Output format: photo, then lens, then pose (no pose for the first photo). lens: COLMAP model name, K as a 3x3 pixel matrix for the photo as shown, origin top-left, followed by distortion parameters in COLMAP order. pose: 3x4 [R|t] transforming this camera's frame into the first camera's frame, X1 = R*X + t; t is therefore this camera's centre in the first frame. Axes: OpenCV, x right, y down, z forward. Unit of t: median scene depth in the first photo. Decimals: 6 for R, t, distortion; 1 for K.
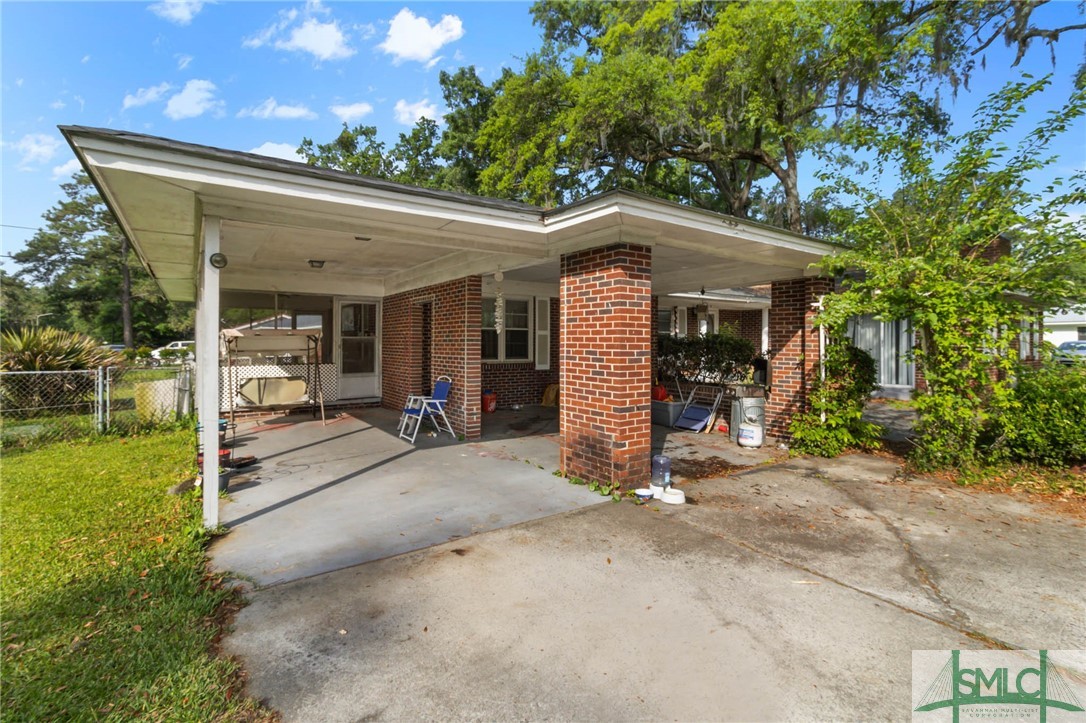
lens RADIAL K [[510.1, 0, 546.1], [0, 510.1, 346.7], [0, 0, 1]] dist [0.009470, 0.001435]
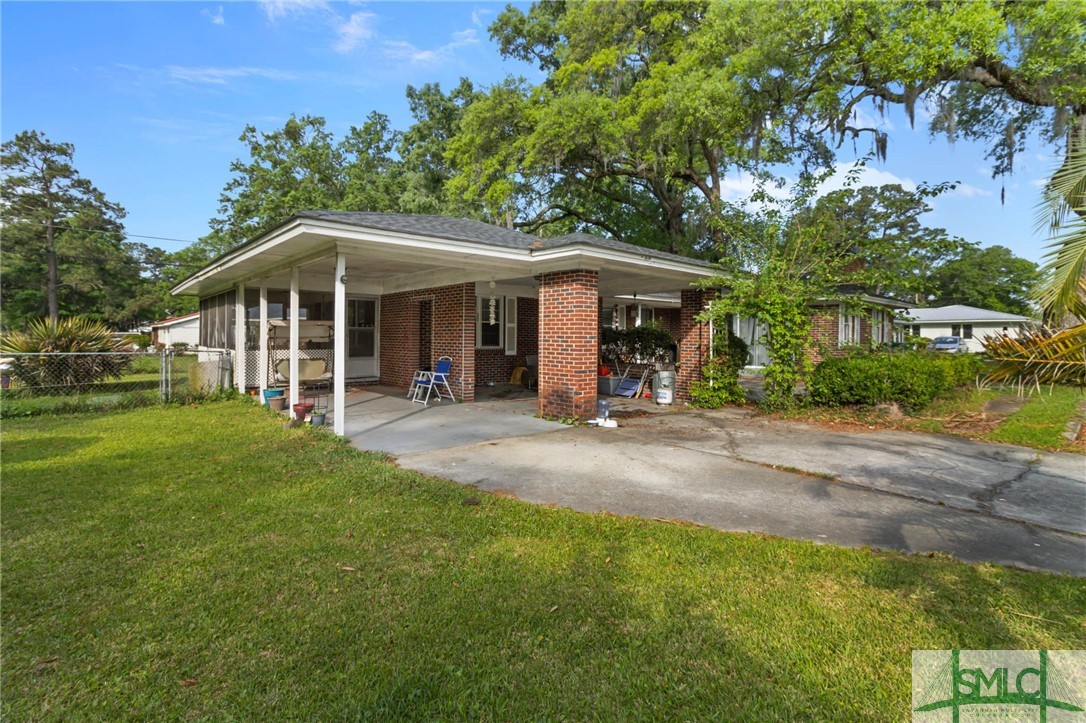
lens RADIAL K [[510.1, 0, 548.8], [0, 510.1, 341.3], [0, 0, 1]] dist [0.009470, 0.001435]
pose [[0.993910, 0.004061, 0.110117, -0.065604], [-0.004182, 0.999991, 0.000862, 0.013091], [-0.110112, -0.001317, 0.993918, -0.307101]]
